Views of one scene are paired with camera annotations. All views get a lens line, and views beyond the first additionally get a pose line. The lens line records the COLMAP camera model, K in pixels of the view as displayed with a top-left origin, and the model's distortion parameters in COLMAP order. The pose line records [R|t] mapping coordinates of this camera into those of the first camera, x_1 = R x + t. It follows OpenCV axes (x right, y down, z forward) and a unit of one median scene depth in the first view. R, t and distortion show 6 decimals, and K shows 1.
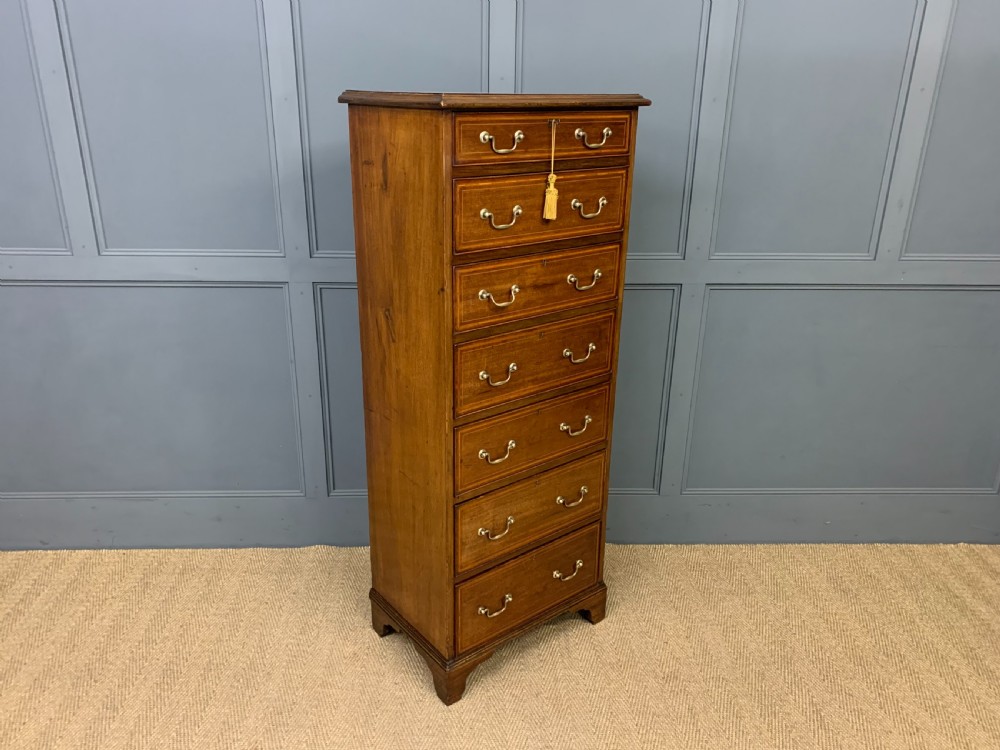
lens RADIAL K [[771.0, 0, 489.3], [0, 771.0, 379.8], [0, 0, 1]] dist [0.040100, -0.032882]
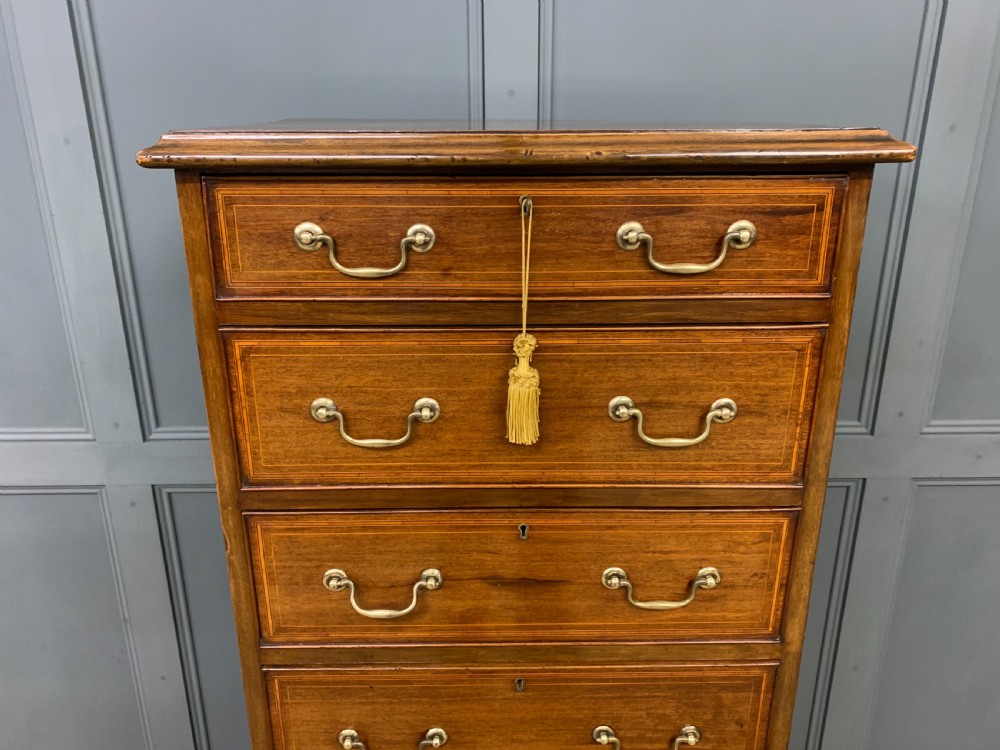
lens RADIAL K [[771.0, 0, 497.1], [0, 771.0, 368.7], [0, 0, 1]] dist [0.040100, -0.032882]
pose [[0.999709, -0.008297, -0.022664, 0.015805], [0.007466, 0.999306, -0.036498, -0.186140], [0.022952, 0.036318, 0.999077, 0.488668]]
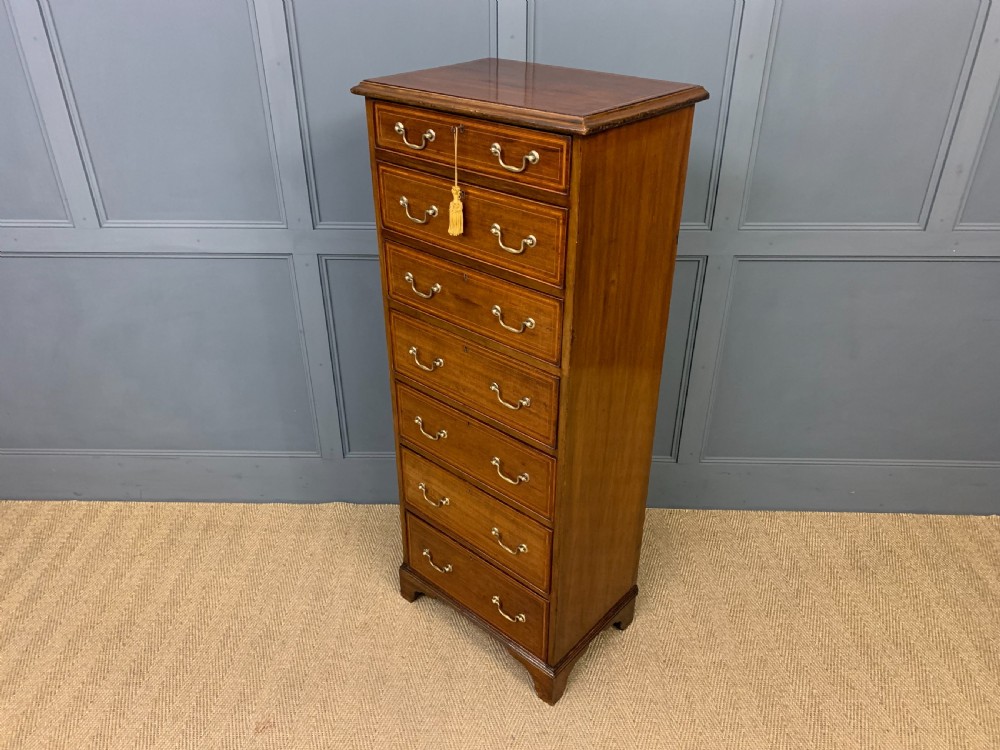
lens RADIAL K [[771.0, 0, 486.3], [0, 771.0, 377.7], [0, 0, 1]] dist [0.040100, -0.032882]
pose [[0.997654, 0.015549, -0.066670, 0.048884], [-0.004513, 0.986683, 0.162593, -0.133768], [0.068310, -0.161911, 0.984438, 0.041194]]
